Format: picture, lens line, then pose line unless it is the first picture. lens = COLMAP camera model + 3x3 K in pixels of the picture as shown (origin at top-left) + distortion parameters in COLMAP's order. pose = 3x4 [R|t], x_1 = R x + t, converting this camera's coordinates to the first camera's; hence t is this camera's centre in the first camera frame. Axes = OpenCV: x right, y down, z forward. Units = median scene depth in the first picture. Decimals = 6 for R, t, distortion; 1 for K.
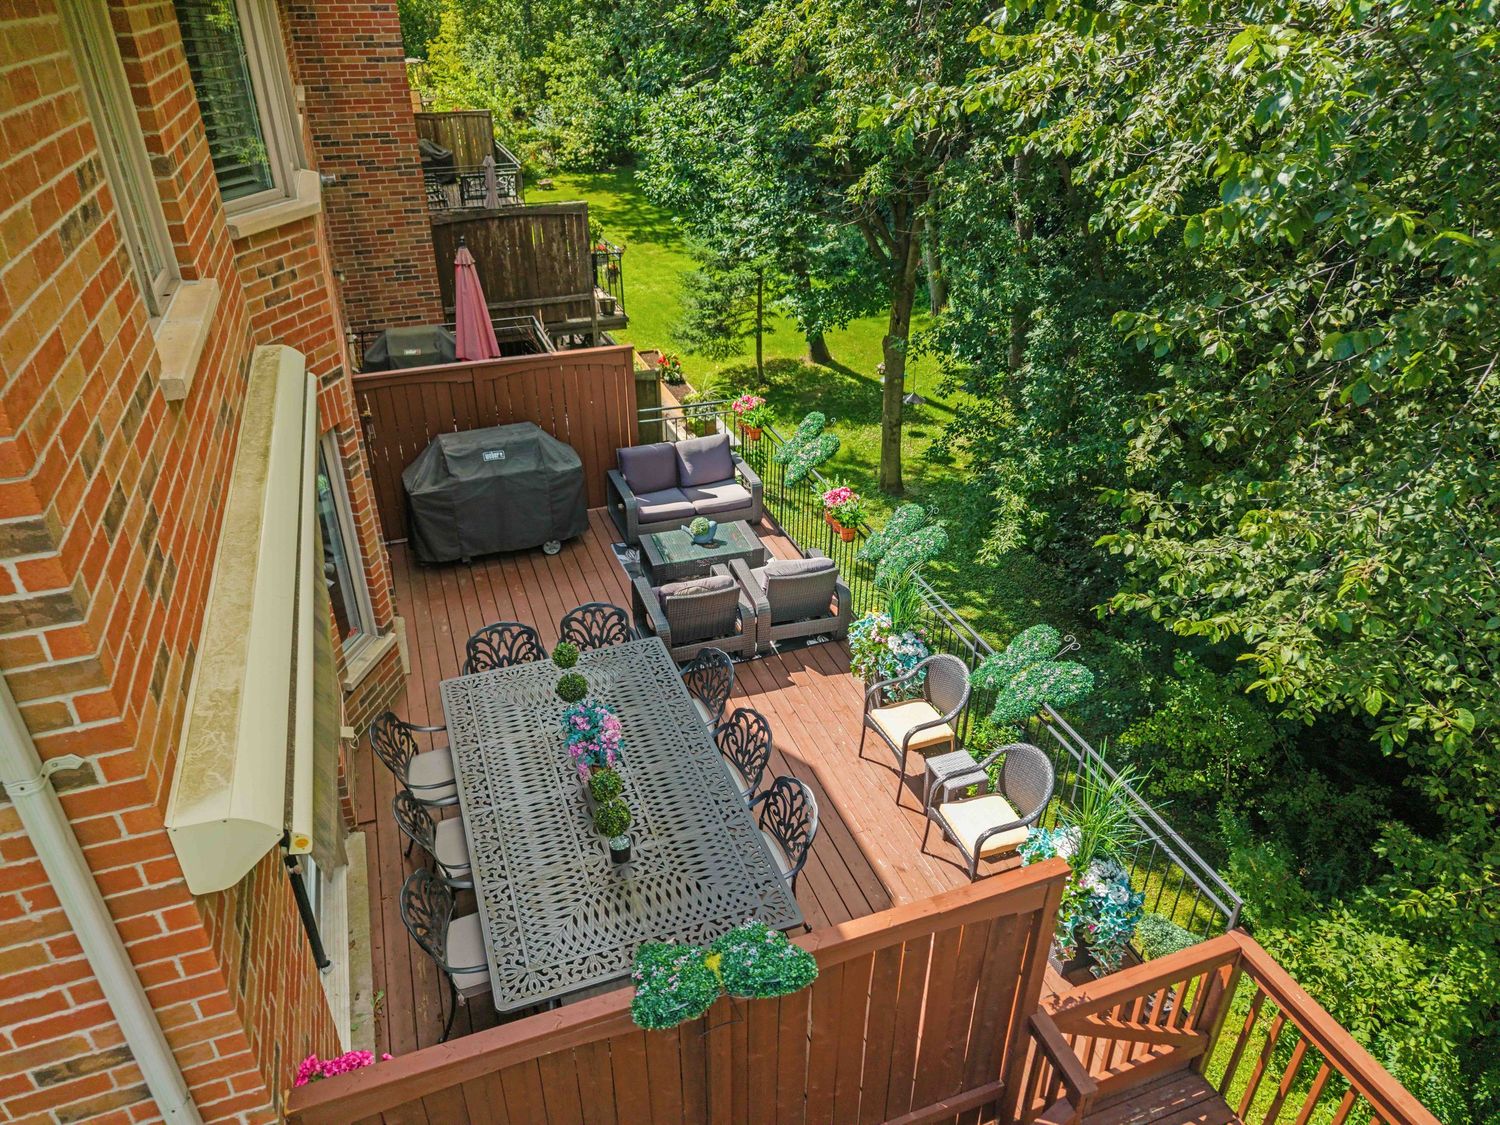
lens RADIAL K [[1023.0, 0, 753.0], [0, 1023.0, 564.8], [0, 0, 1]] dist [0.019337, -0.026929]
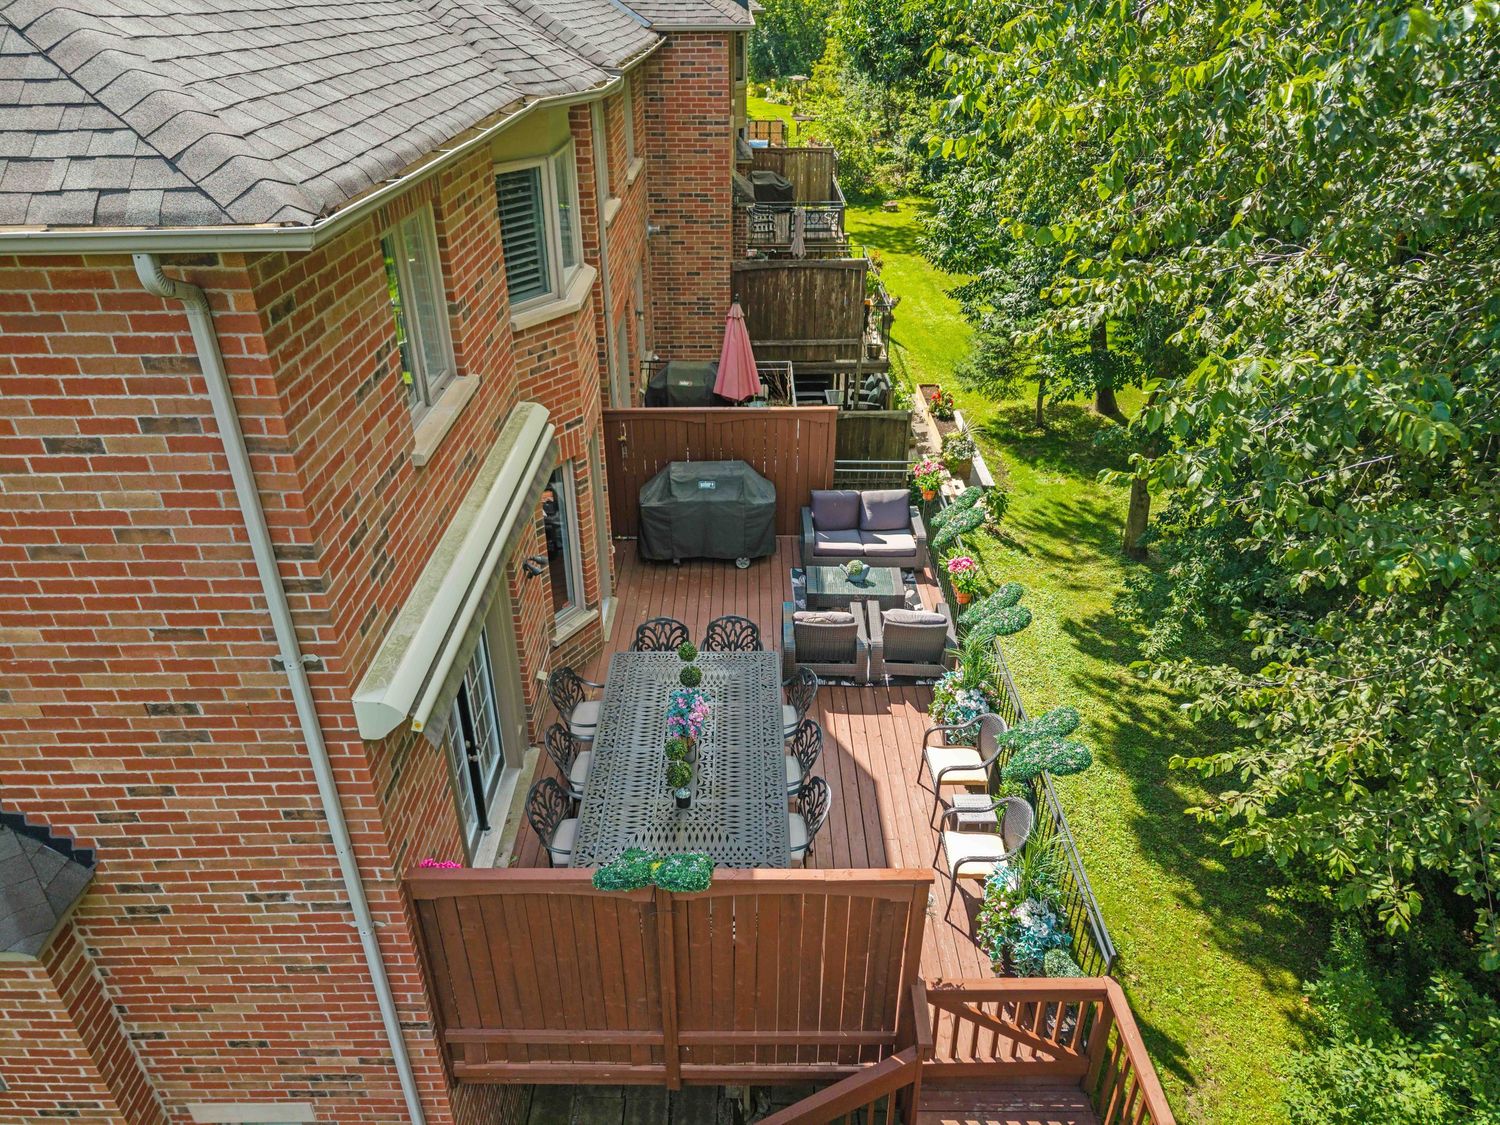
lens RADIAL K [[1025.6, 0, 743.2], [0, 1025.6, 562.9], [0, 0, 1]] dist [0.026103, -0.057855]
pose [[0.936844, 0.169638, -0.305853, 0.227246], [-0.170349, 0.985077, 0.024575, -0.059280], [0.305458, 0.029079, 0.951761, -0.215775]]
